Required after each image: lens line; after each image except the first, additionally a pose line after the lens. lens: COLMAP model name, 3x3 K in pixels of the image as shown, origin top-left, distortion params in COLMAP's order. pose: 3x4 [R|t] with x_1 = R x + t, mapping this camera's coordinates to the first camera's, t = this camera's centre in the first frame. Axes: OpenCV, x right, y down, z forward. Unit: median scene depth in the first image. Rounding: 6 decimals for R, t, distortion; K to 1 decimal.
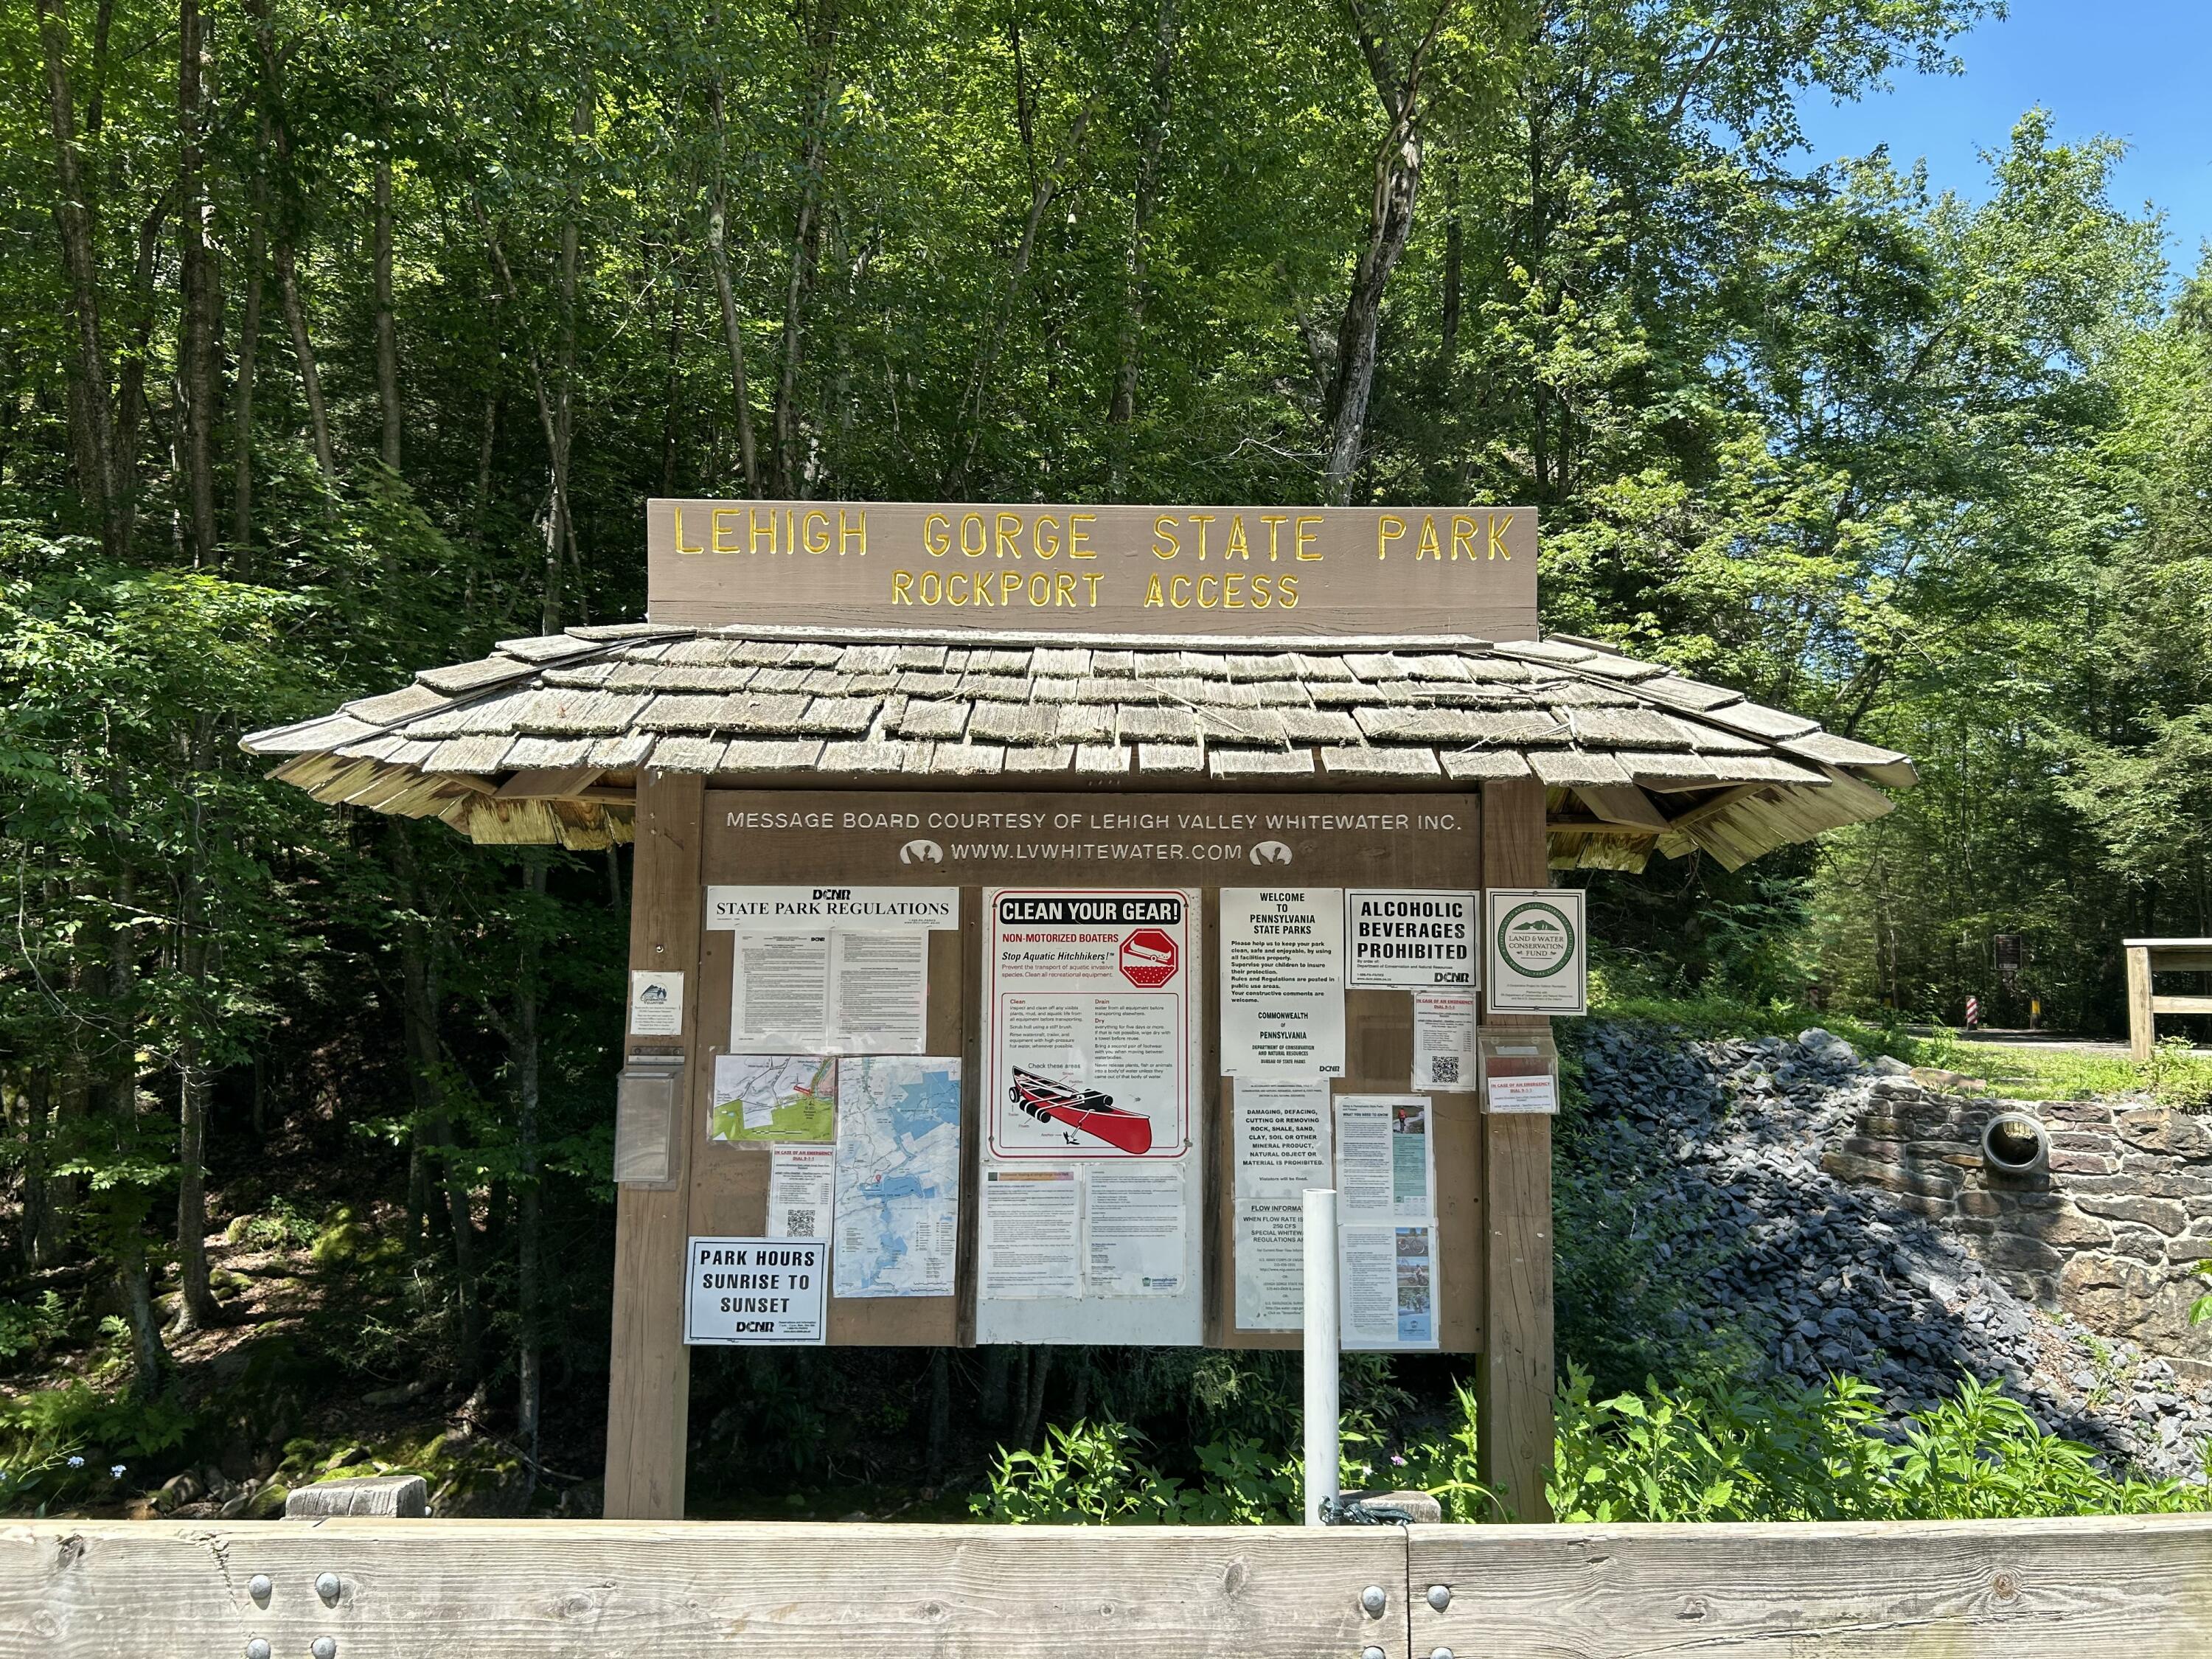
lens RADIAL K [[1668.7, 0, 1110.1], [0, 1668.7, 828.9], [0, 0, 1]] dist [0.026395, -0.042957]
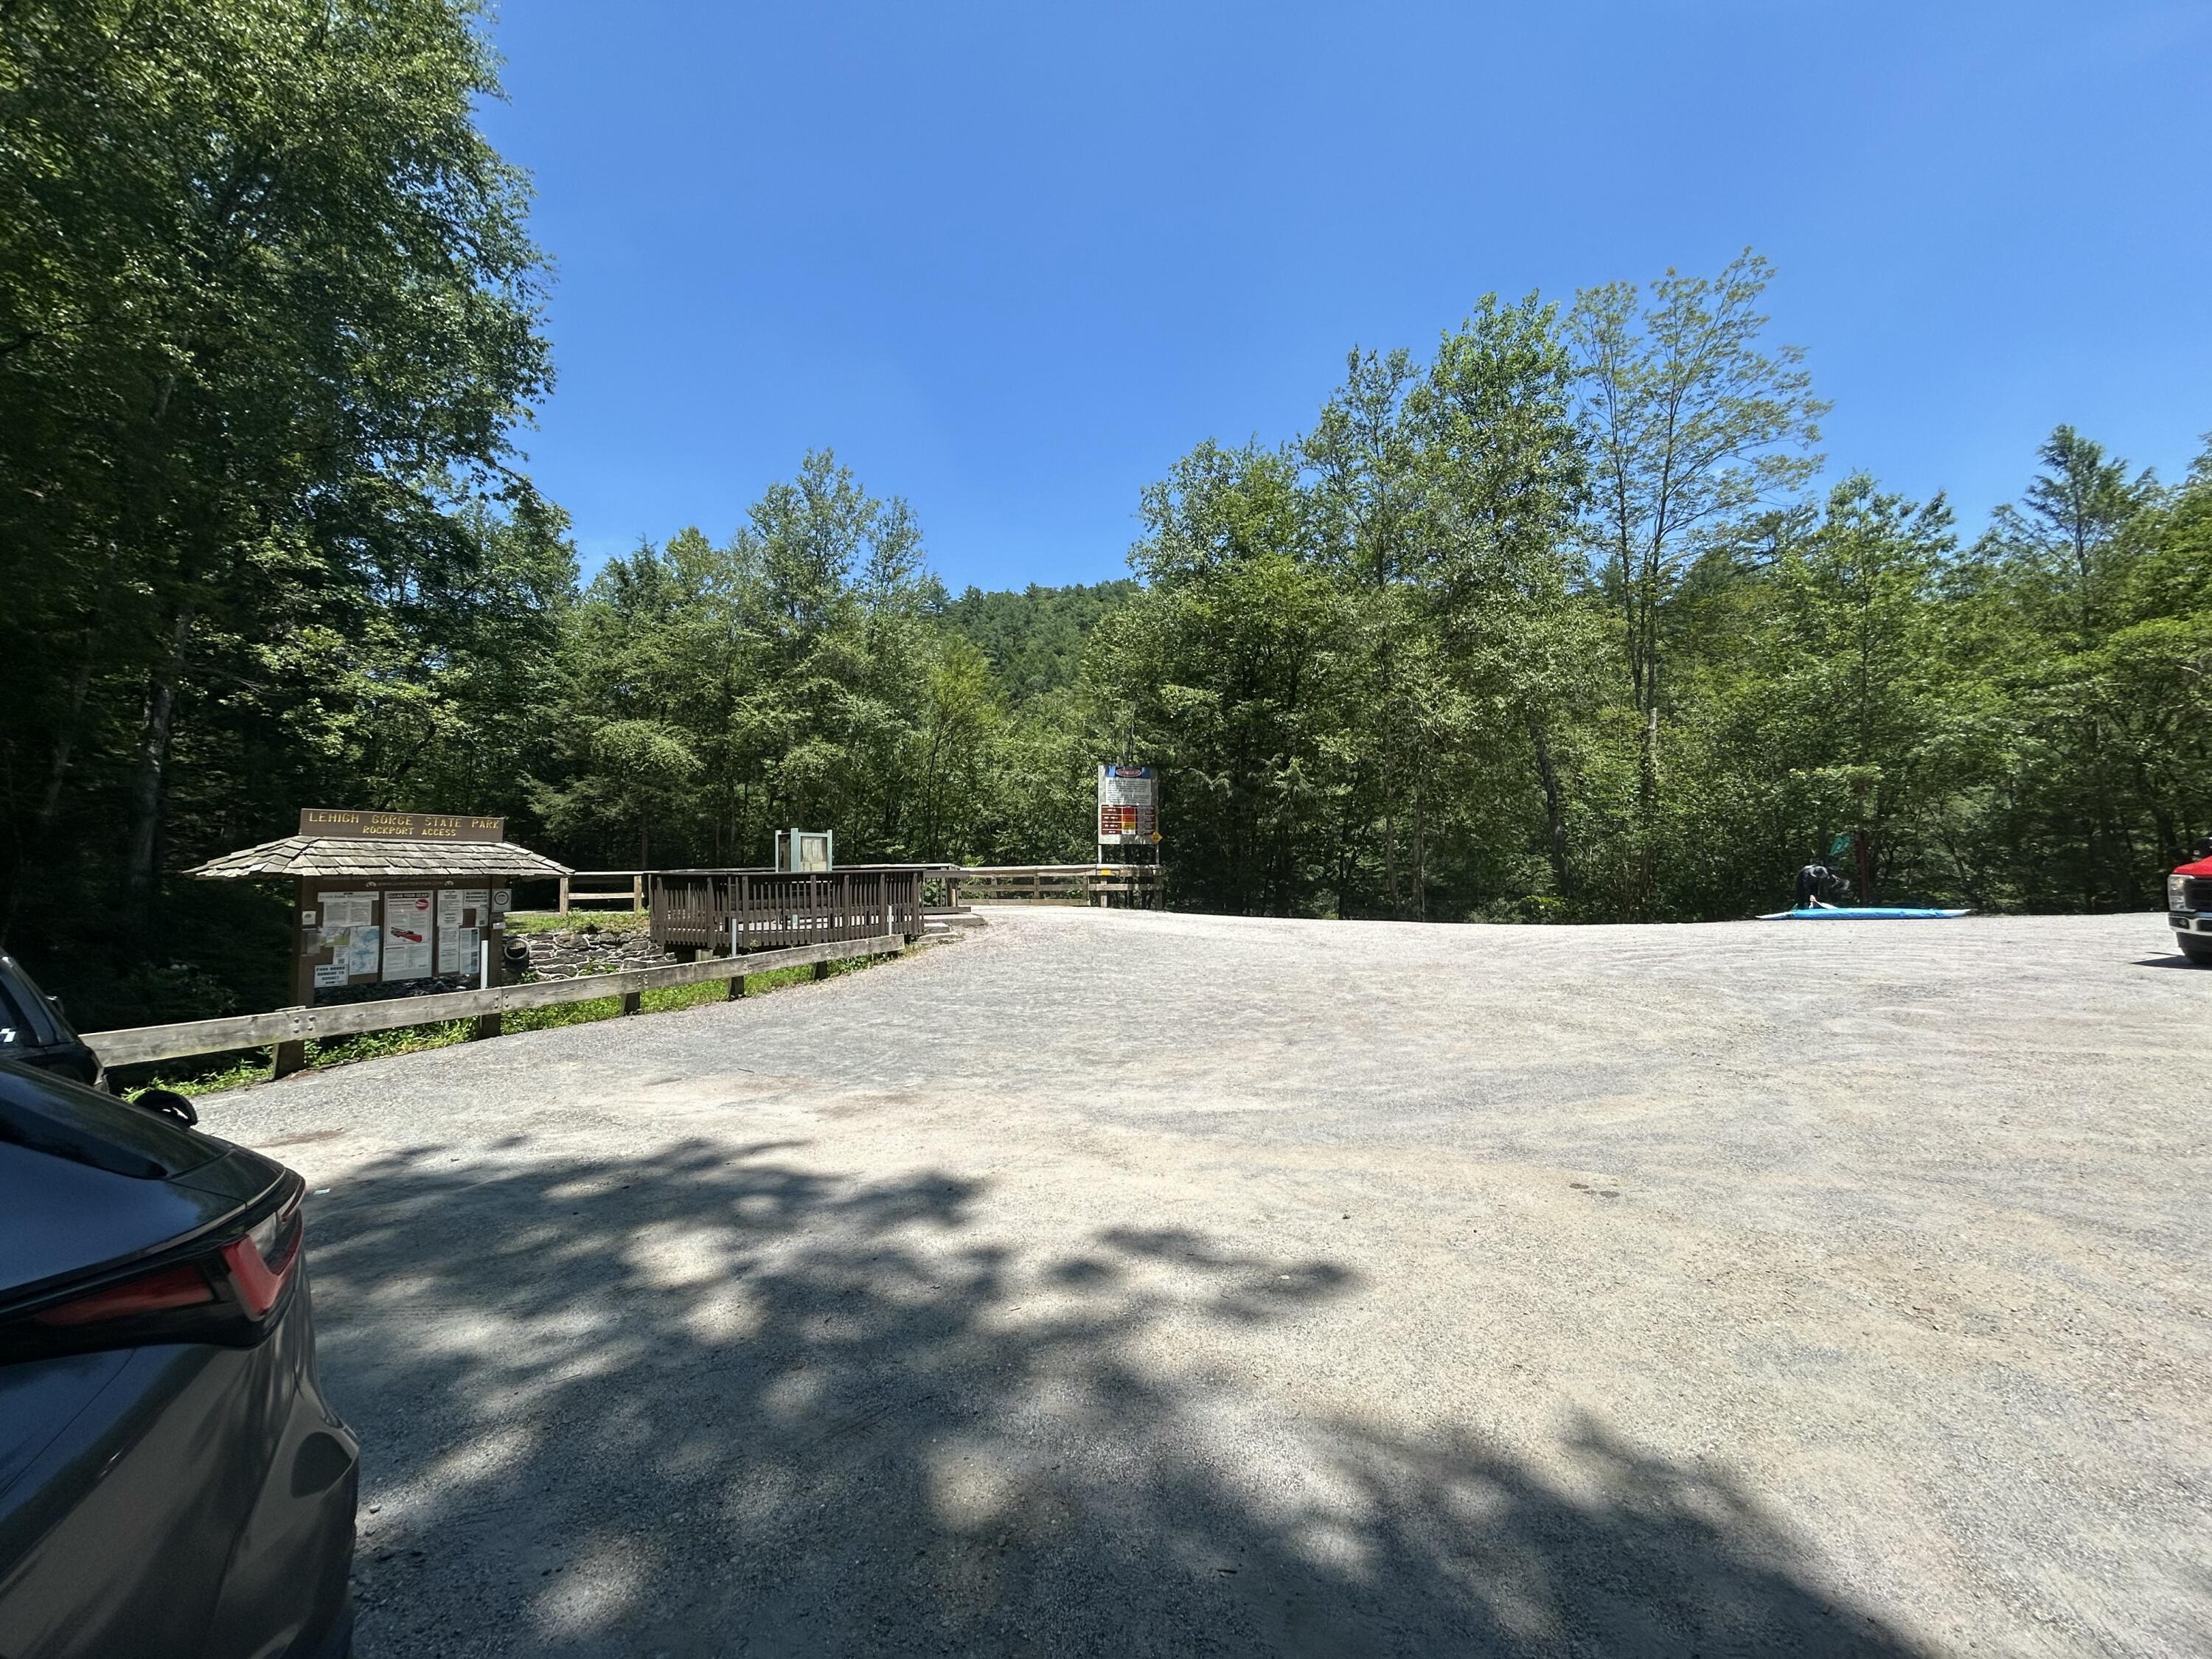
lens RADIAL K [[886.1, 0, 1110.0], [0, 886.1, 832.4], [0, 0, 1]] dist [0.001970, 0.000082]
pose [[0.431061, 0.033712, 0.901693, -1.539256], [-0.070661, 0.997494, -0.003514, -0.284826], [-0.899552, -0.062200, 0.432363, -2.082896]]
